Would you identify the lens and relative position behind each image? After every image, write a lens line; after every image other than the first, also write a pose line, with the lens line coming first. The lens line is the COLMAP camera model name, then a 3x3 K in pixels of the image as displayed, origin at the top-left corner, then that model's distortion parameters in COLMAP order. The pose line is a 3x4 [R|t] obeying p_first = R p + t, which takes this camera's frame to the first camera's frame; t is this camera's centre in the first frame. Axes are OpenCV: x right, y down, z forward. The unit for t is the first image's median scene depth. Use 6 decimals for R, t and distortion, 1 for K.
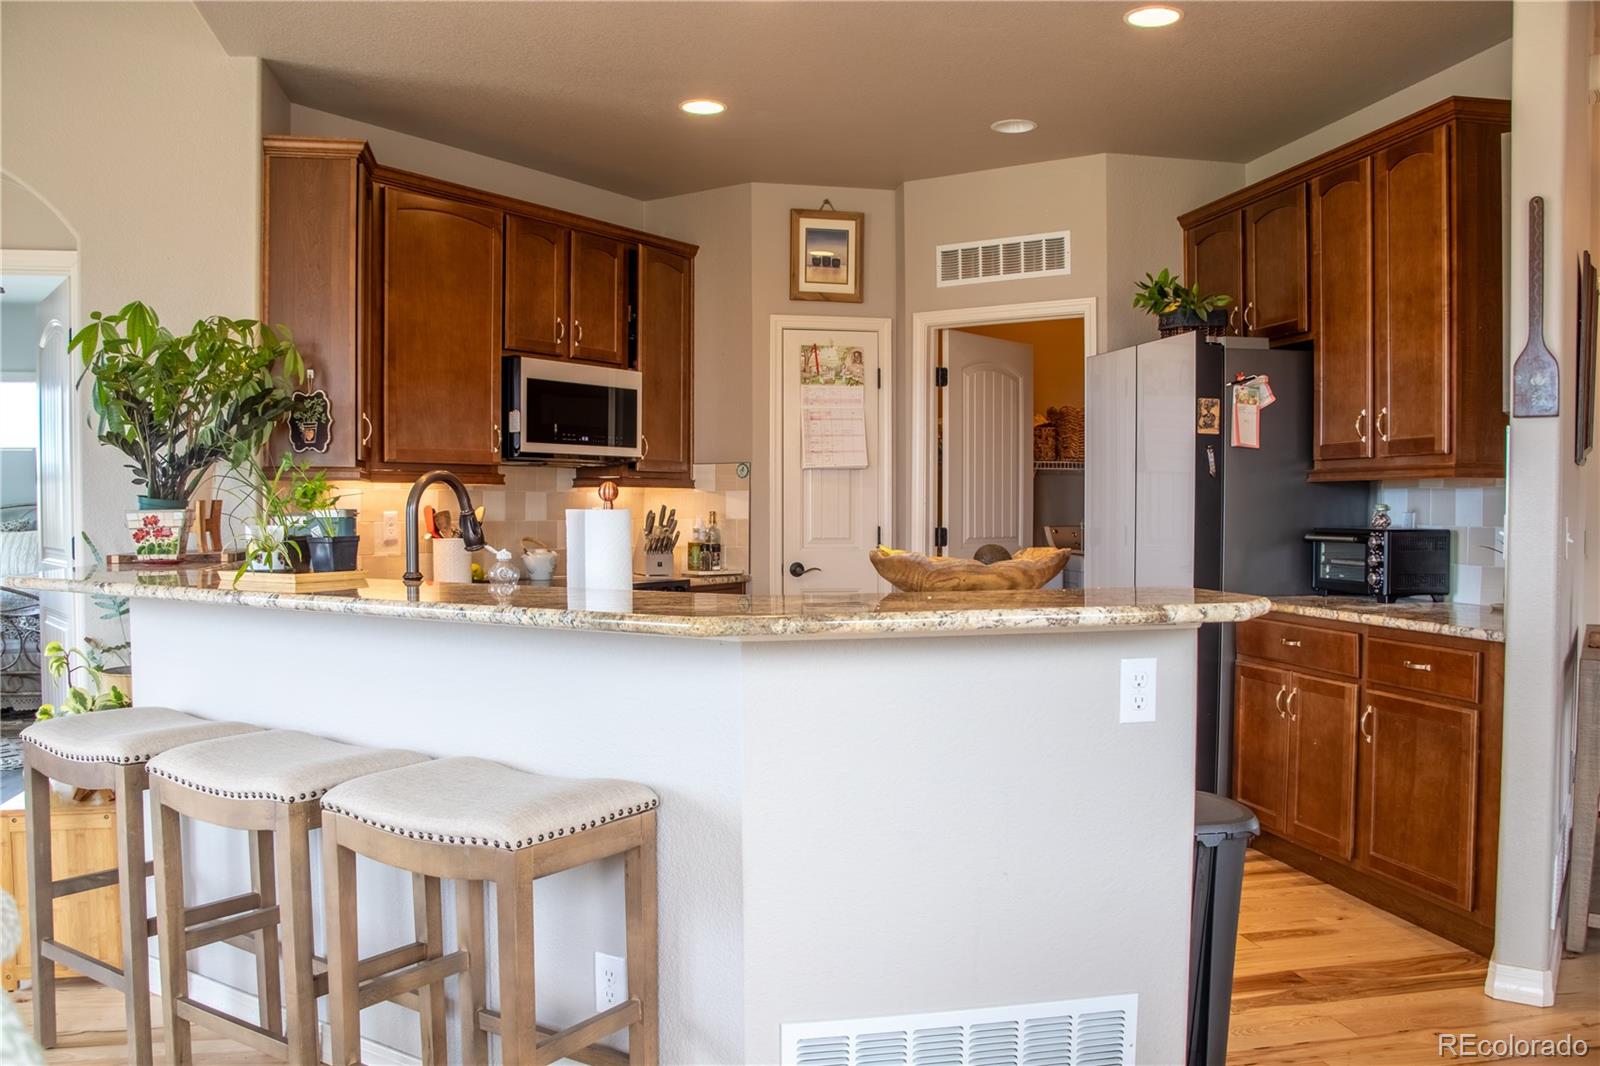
lens RADIAL K [[1304.4, 0, 801.2], [0, 1304.4, 548.8], [0, 0, 1]] dist [-0.173479, 0.139104]
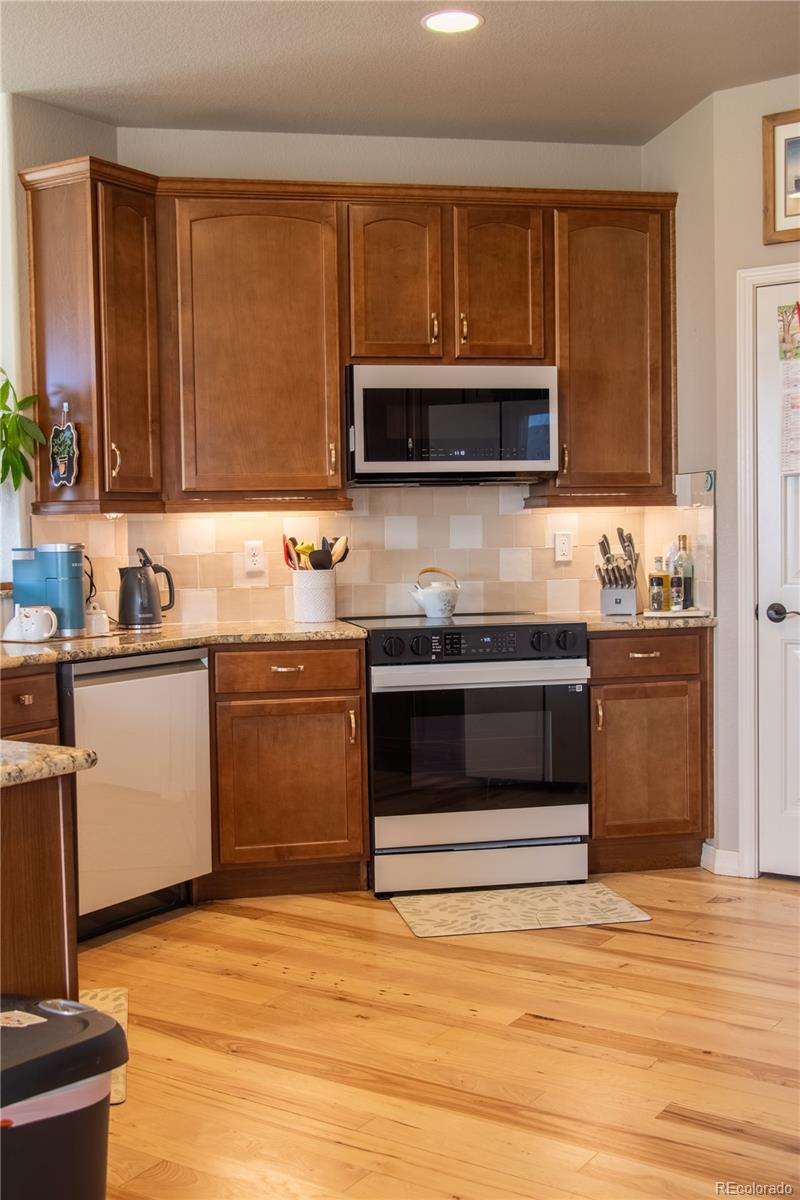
lens RADIAL K [[1327.5, 0, 396.3], [0, 1327.5, 592.4], [0, 0, 1]] dist [-0.005925, 0.000000]
pose [[0.703869, 0.020925, -0.710021, 0.444178], [-0.003640, 0.999659, 0.025853, -0.016804], [0.710320, -0.015613, 0.703706, 0.373390]]
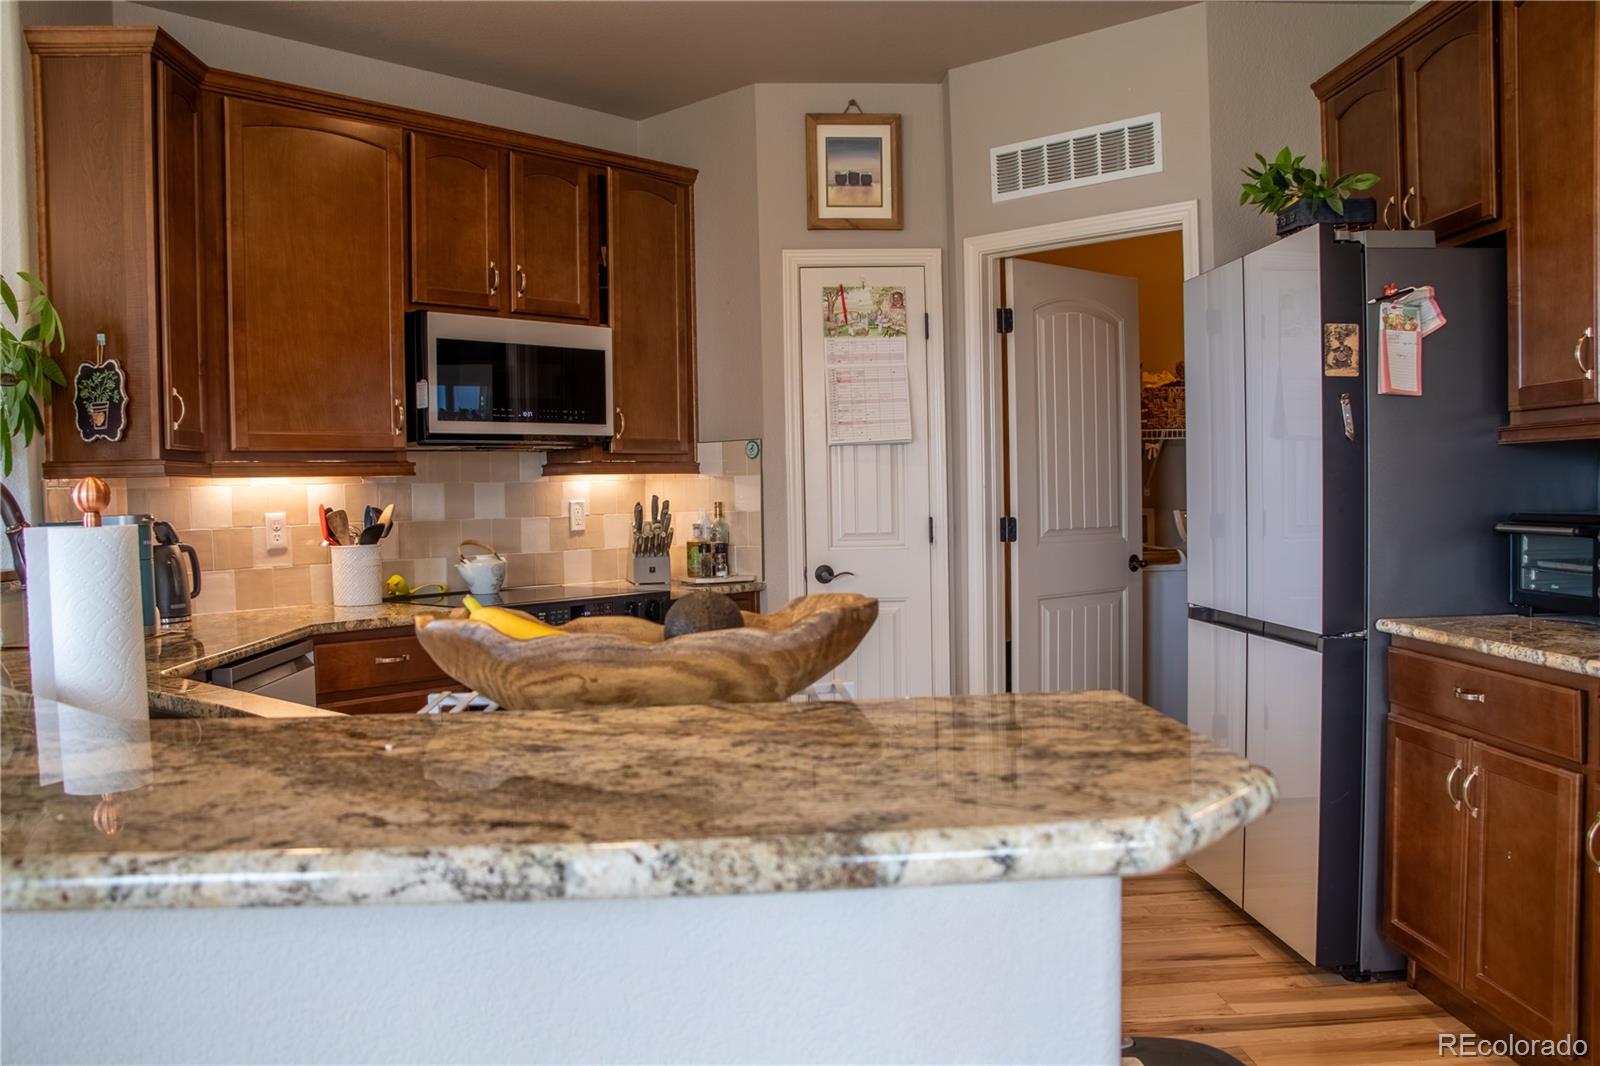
lens RADIAL K [[1304.4, 0, 799.6], [0, 1304.4, 547.5], [0, 0, 1]] dist [-0.173479, 0.139104]
pose [[0.988201, -0.014913, -0.152437, 0.119350], [0.016923, 0.999786, 0.011897, -0.011320], [0.152227, -0.014336, 0.988242, 0.262713]]
